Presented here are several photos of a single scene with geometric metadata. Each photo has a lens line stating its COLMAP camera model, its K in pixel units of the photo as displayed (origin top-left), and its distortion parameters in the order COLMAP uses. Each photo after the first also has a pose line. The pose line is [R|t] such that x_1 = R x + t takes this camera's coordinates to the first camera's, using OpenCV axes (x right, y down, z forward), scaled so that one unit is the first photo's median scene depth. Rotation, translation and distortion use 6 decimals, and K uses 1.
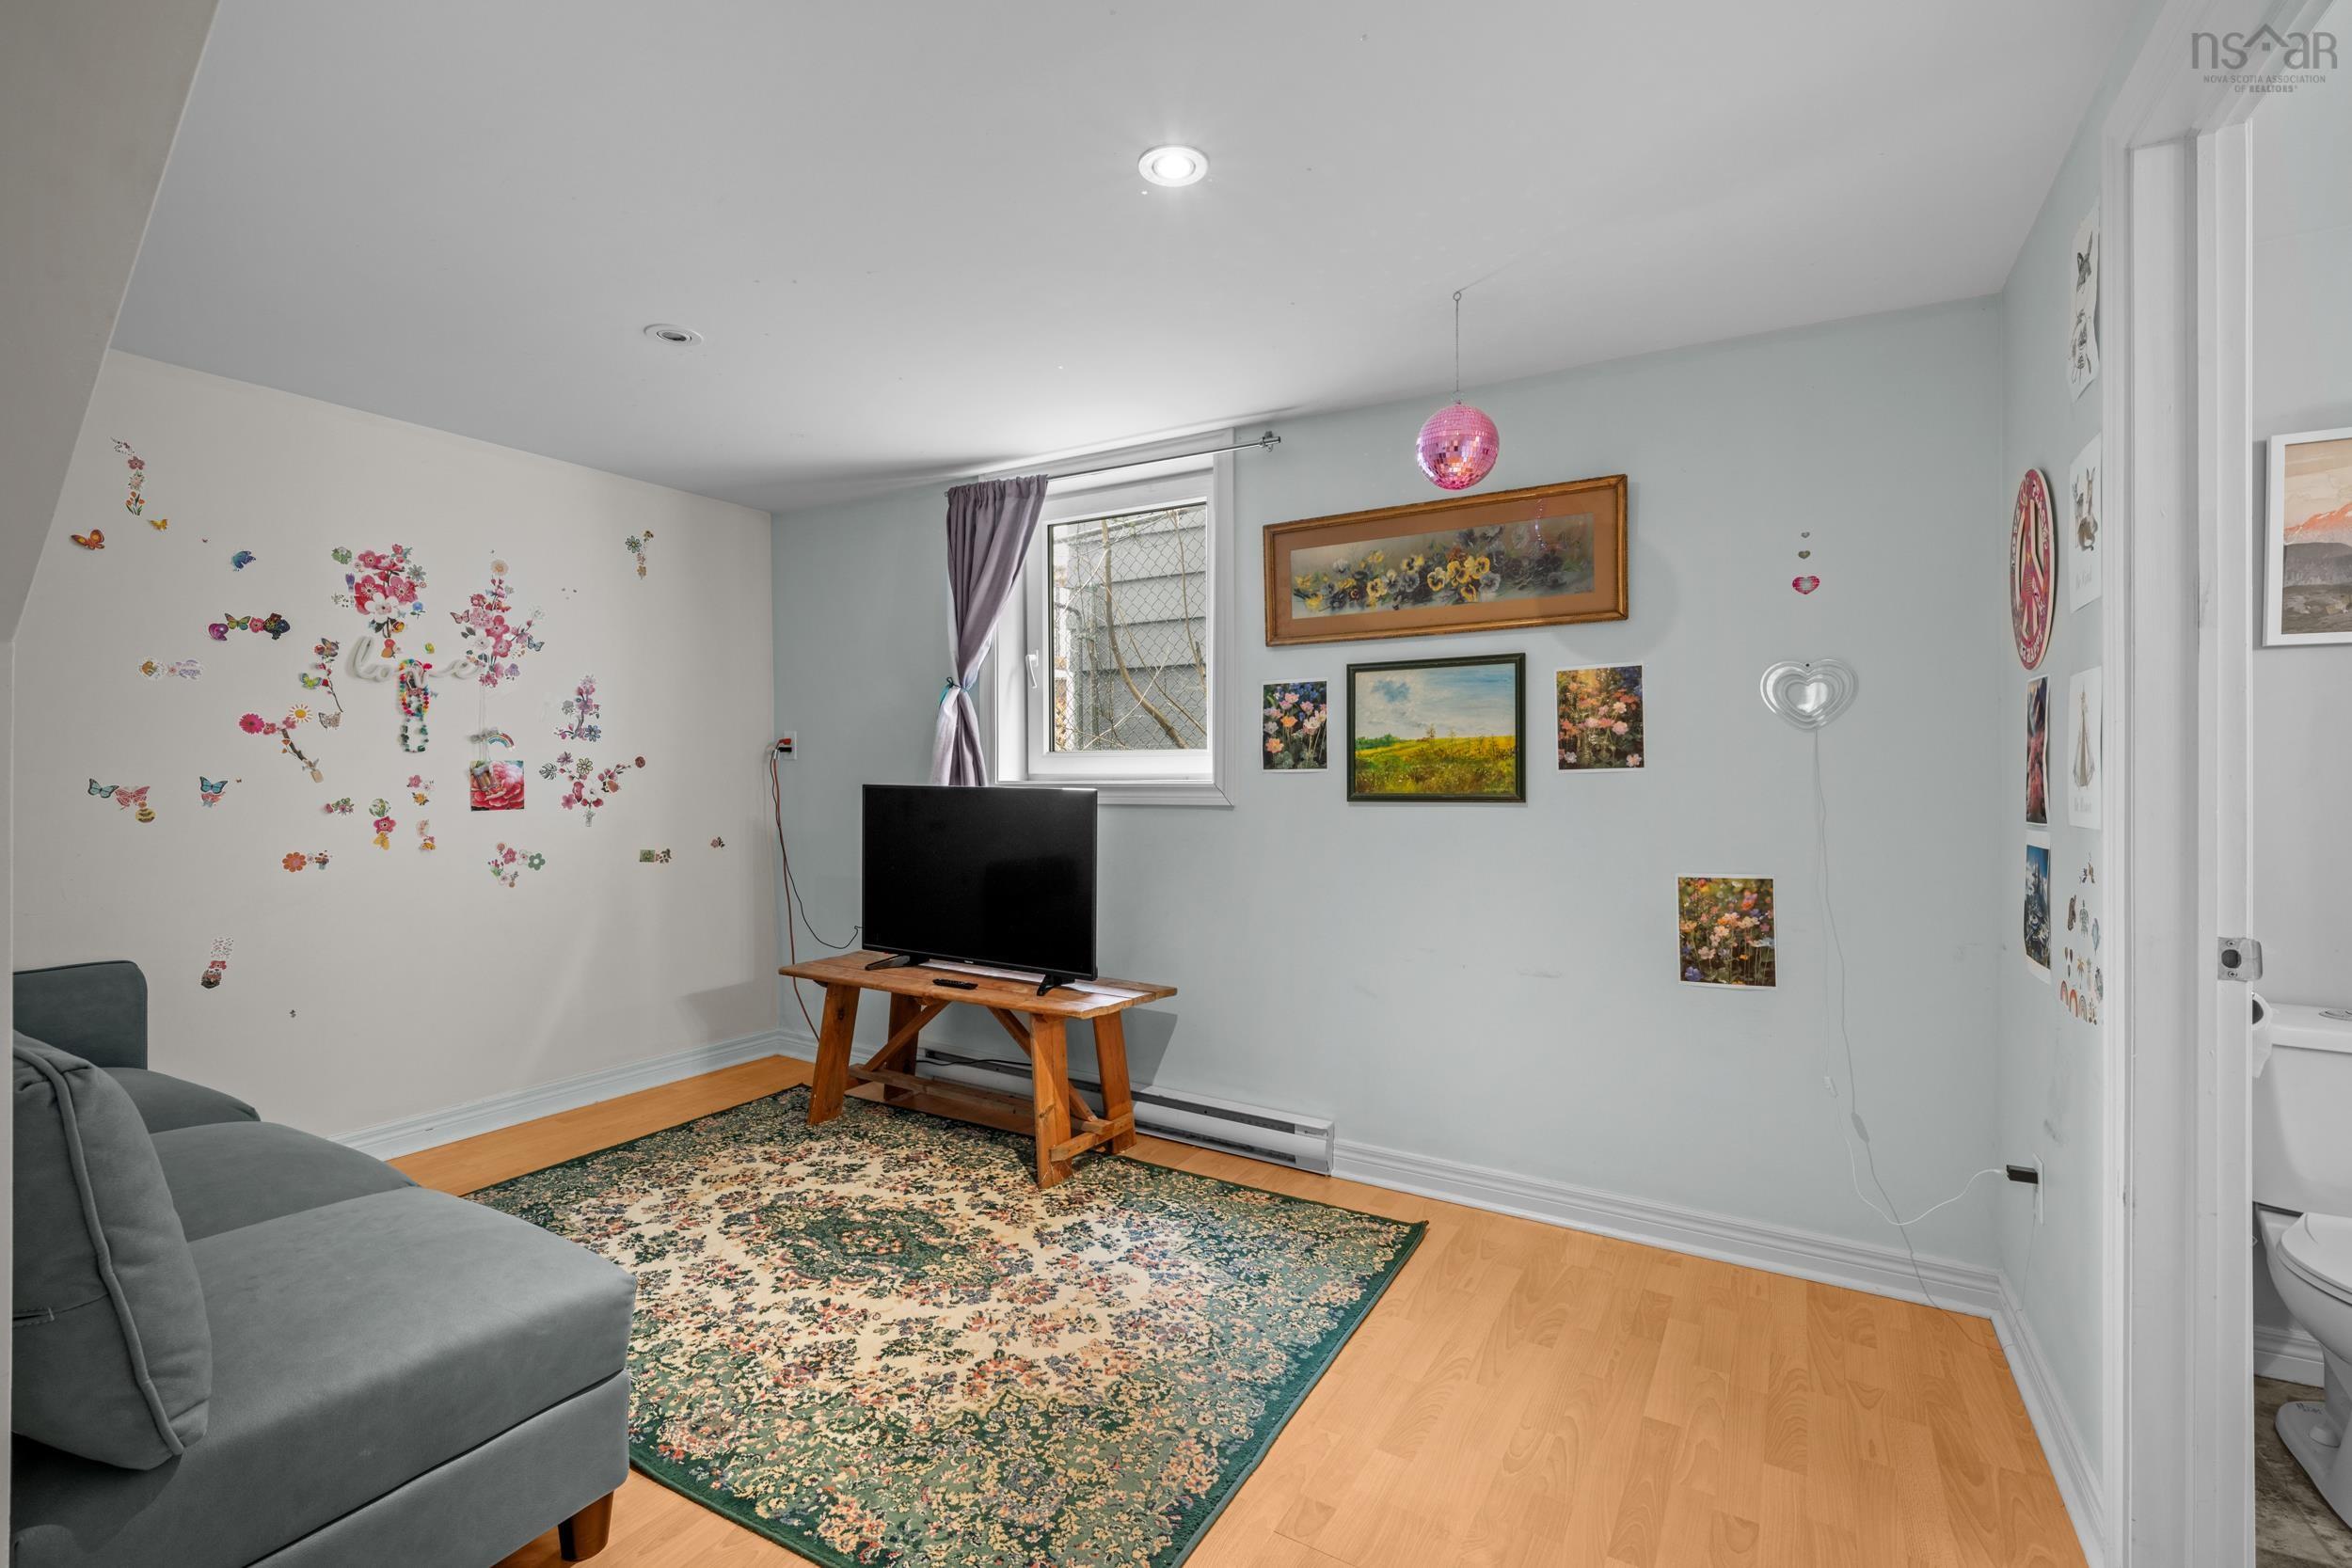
lens RADIAL K [[1061.7, 0, 1172.0], [0, 1061.7, 779.1], [0, 0, 1]] dist [-0.000428, 0.000333]
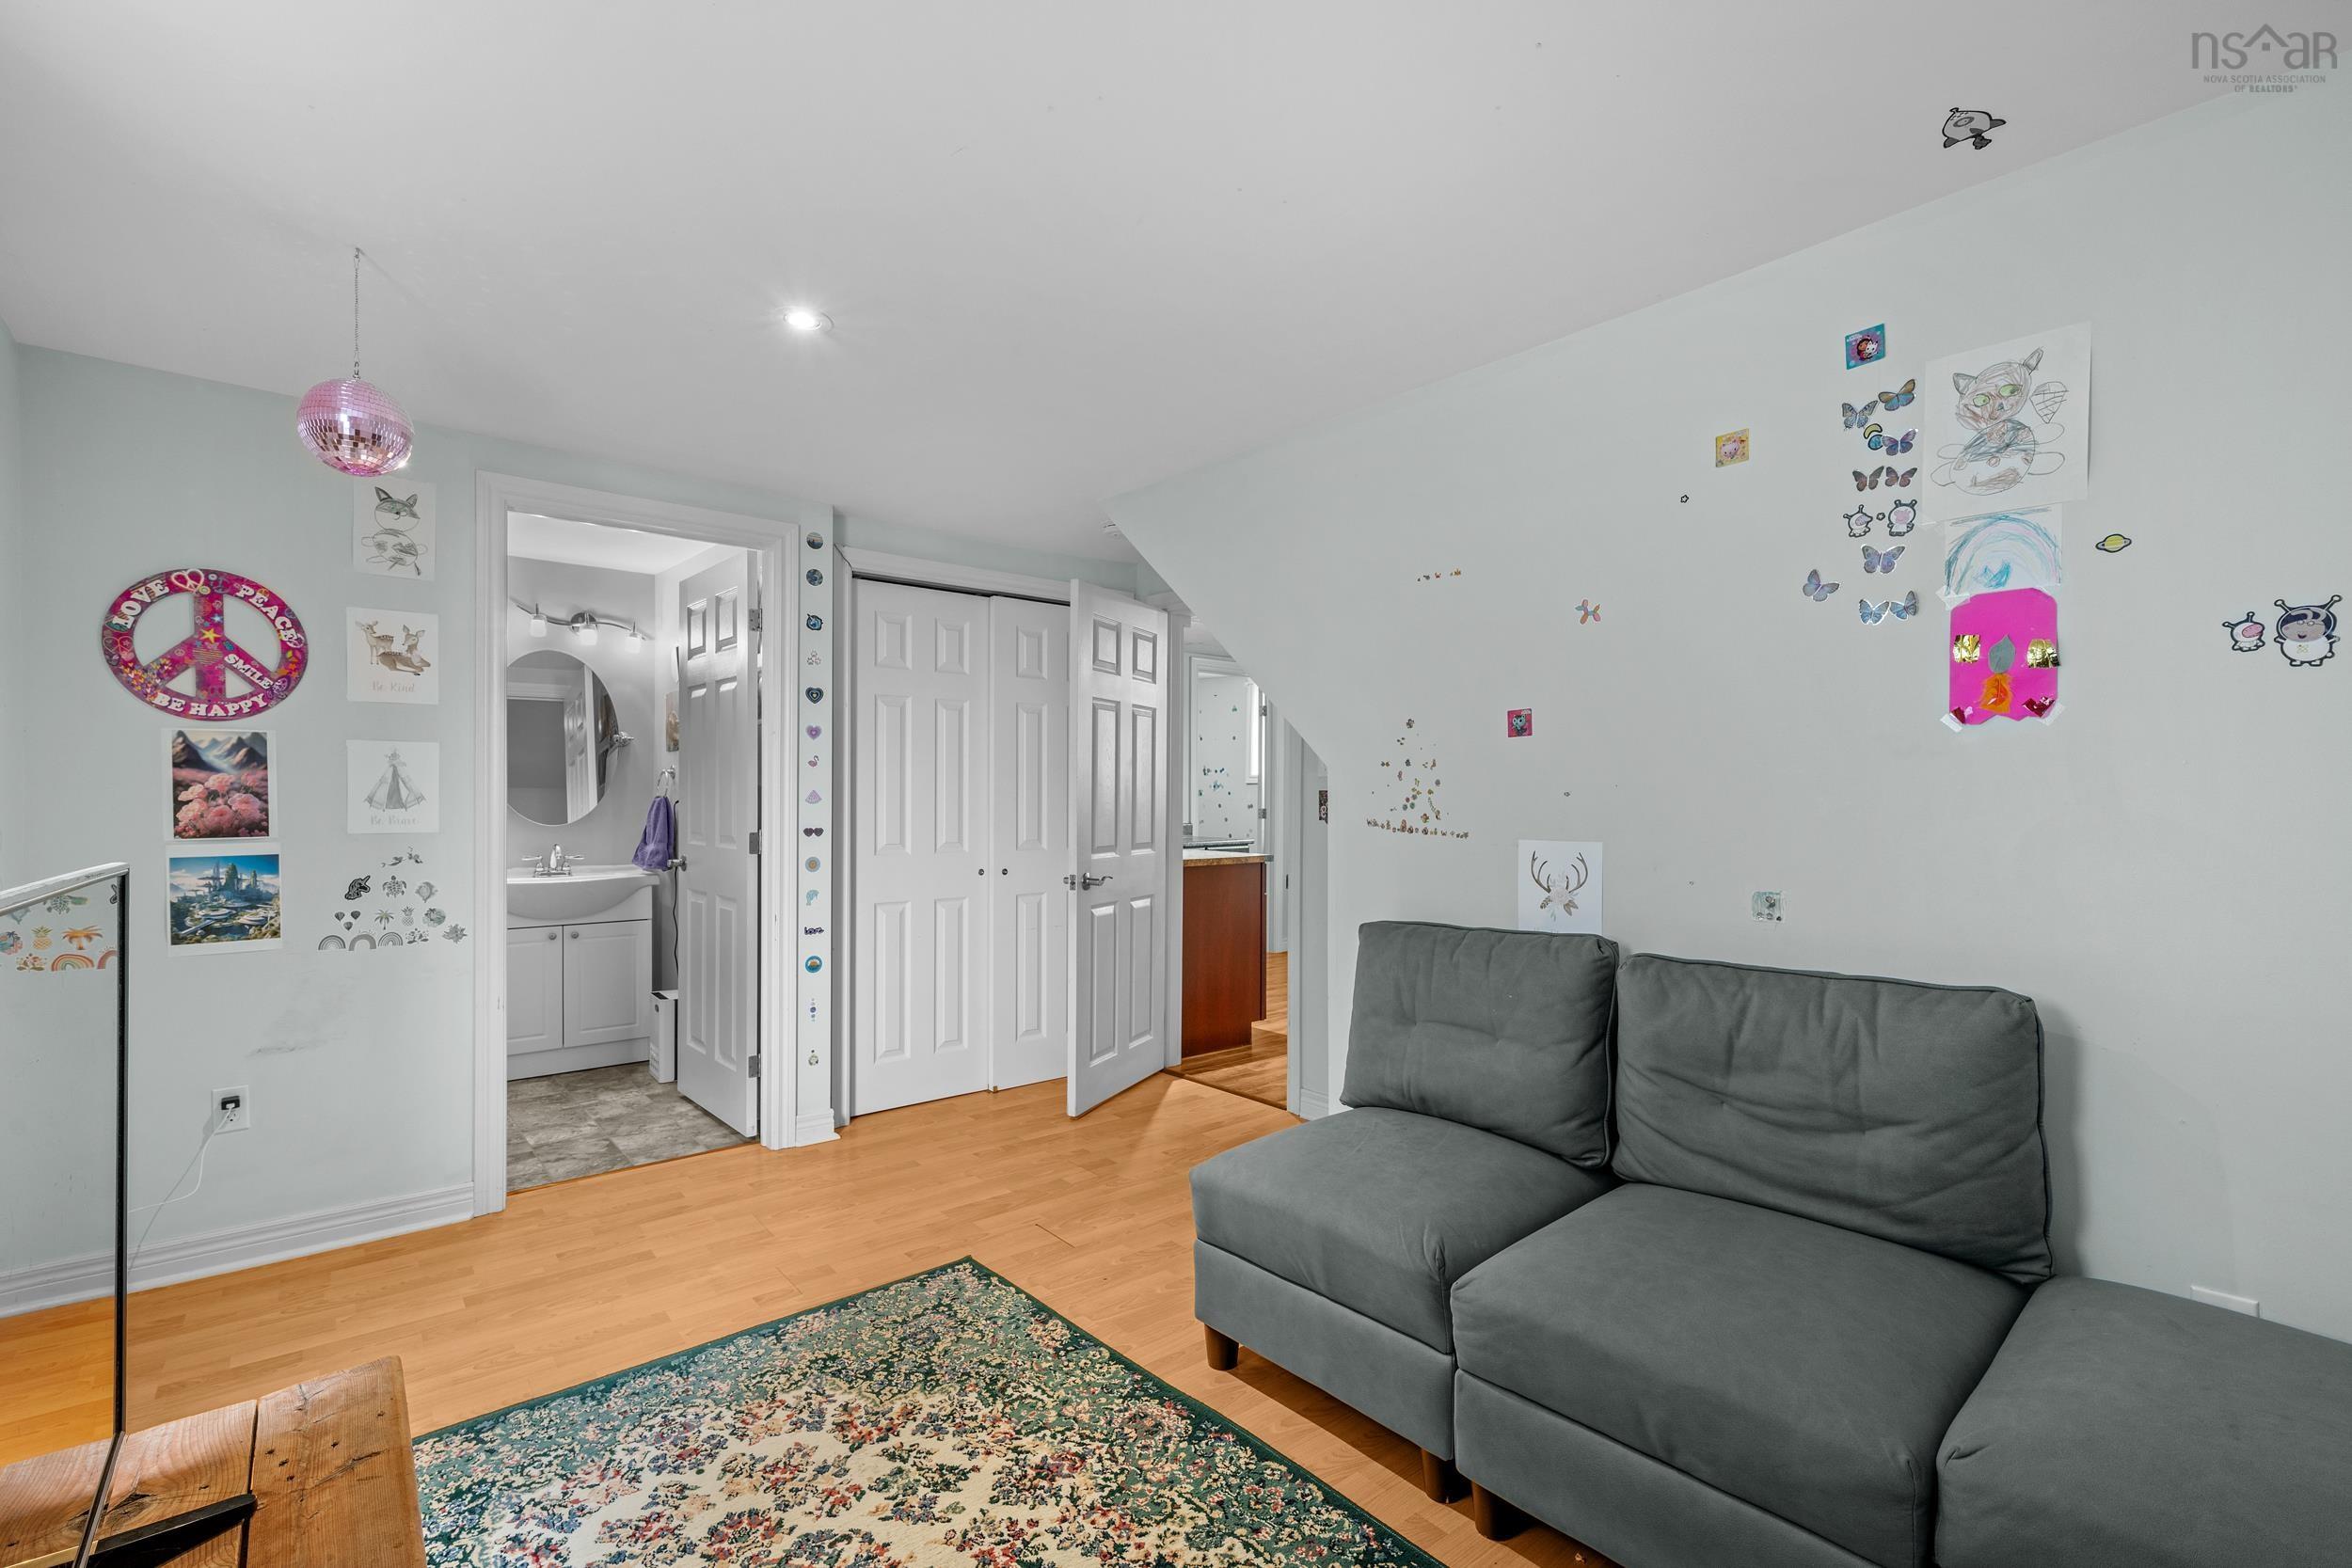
lens RADIAL K [[1061.7, 0, 1177.0], [0, 1061.7, 796.3], [0, 0, 1]] dist [-0.000428, 0.000333]
pose [[-0.943772, -0.005056, 0.330559, -0.766618], [-0.004079, 0.999985, 0.003648, -0.024068], [-0.330572, 0.002095, -0.943778, 1.878319]]
